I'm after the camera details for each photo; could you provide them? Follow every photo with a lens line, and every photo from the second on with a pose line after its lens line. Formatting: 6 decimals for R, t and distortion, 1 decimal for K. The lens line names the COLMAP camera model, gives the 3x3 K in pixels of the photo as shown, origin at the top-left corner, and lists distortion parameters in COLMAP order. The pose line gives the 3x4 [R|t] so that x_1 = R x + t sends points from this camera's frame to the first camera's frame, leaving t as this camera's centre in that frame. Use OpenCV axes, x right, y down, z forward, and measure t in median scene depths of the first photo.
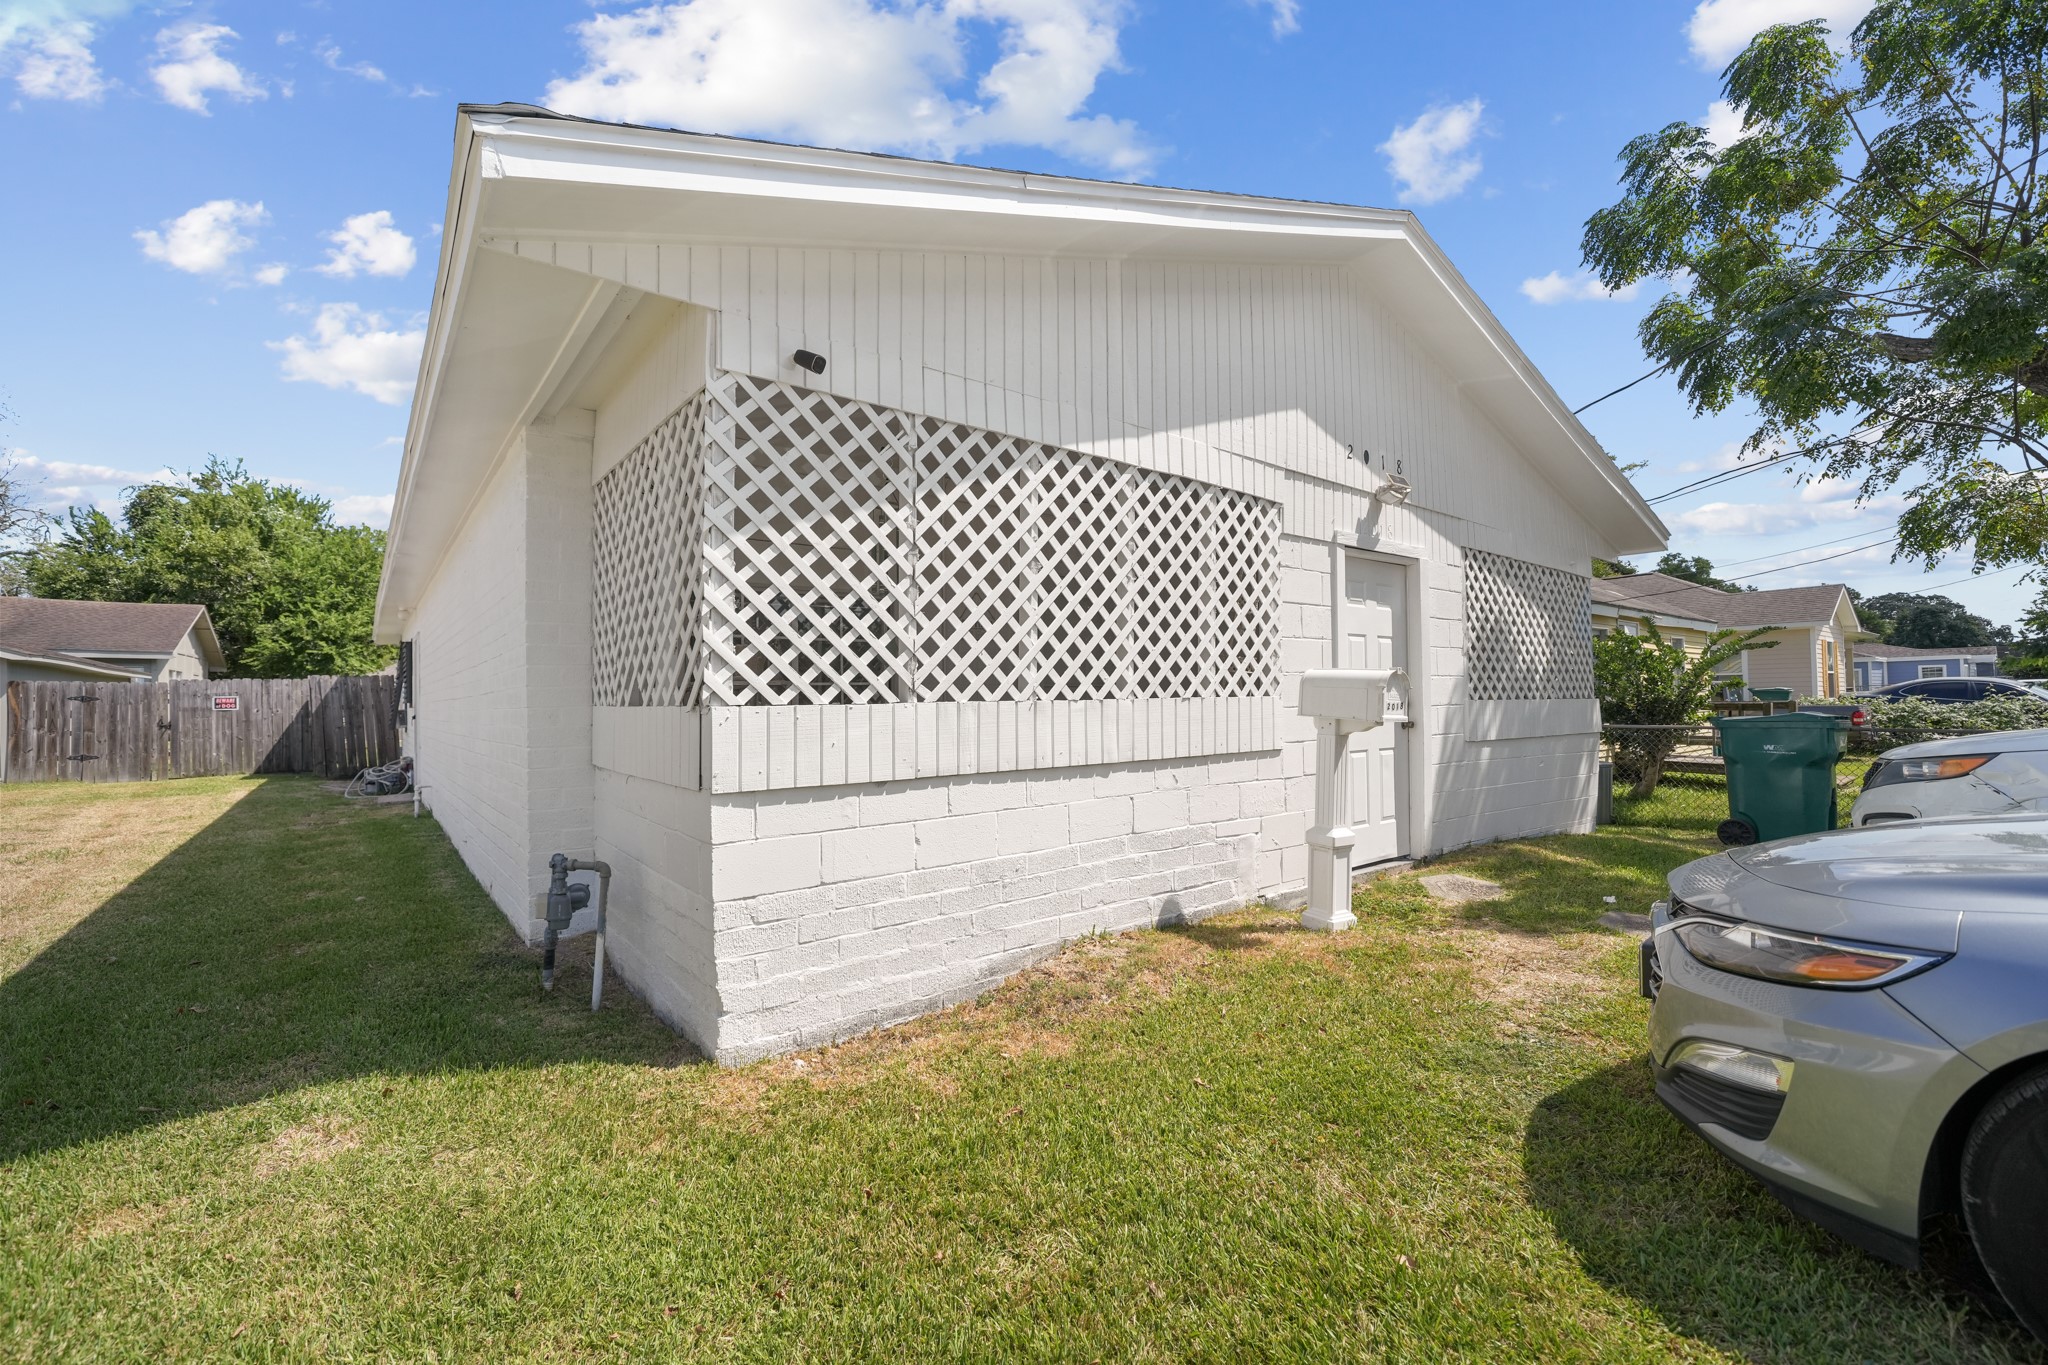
lens RADIAL K [[830.1, 0, 1023.5], [0, 830.1, 683.1], [0, 0, 1]] dist [-0.001157, -0.000122]
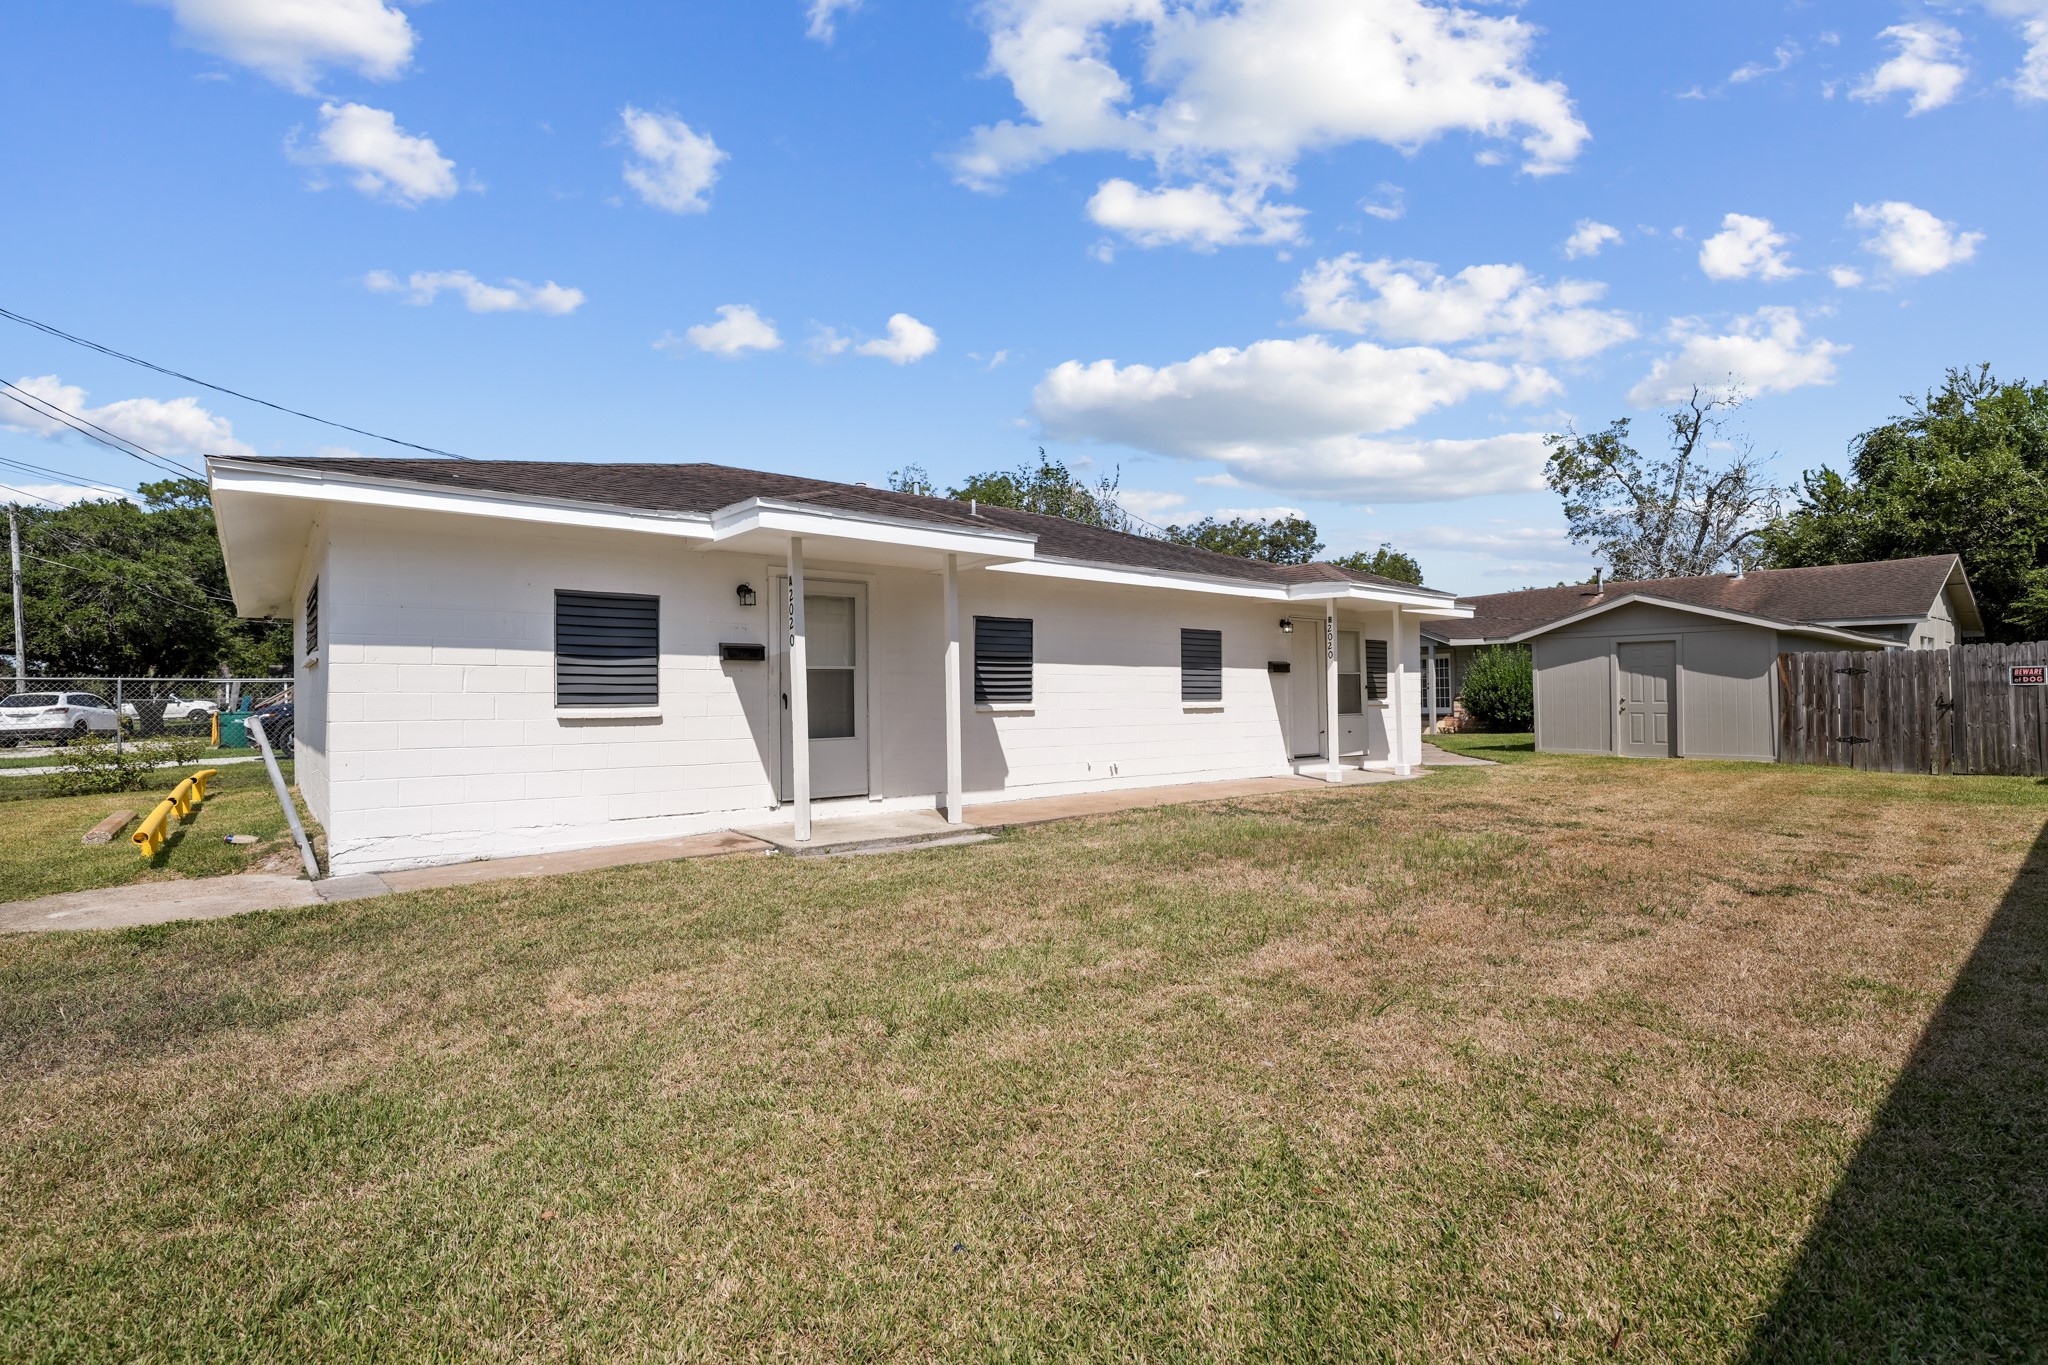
lens RADIAL K [[950.5, 0, 1022.9], [0, 950.5, 690.3], [0, 0, 1]] dist [-0.000550, -0.000141]
pose [[0.038961, 0.009274, -0.999198, -0.103289], [0.029623, 0.999507, 0.010432, 0.001657], [0.998802, -0.030005, 0.038667, 0.058737]]
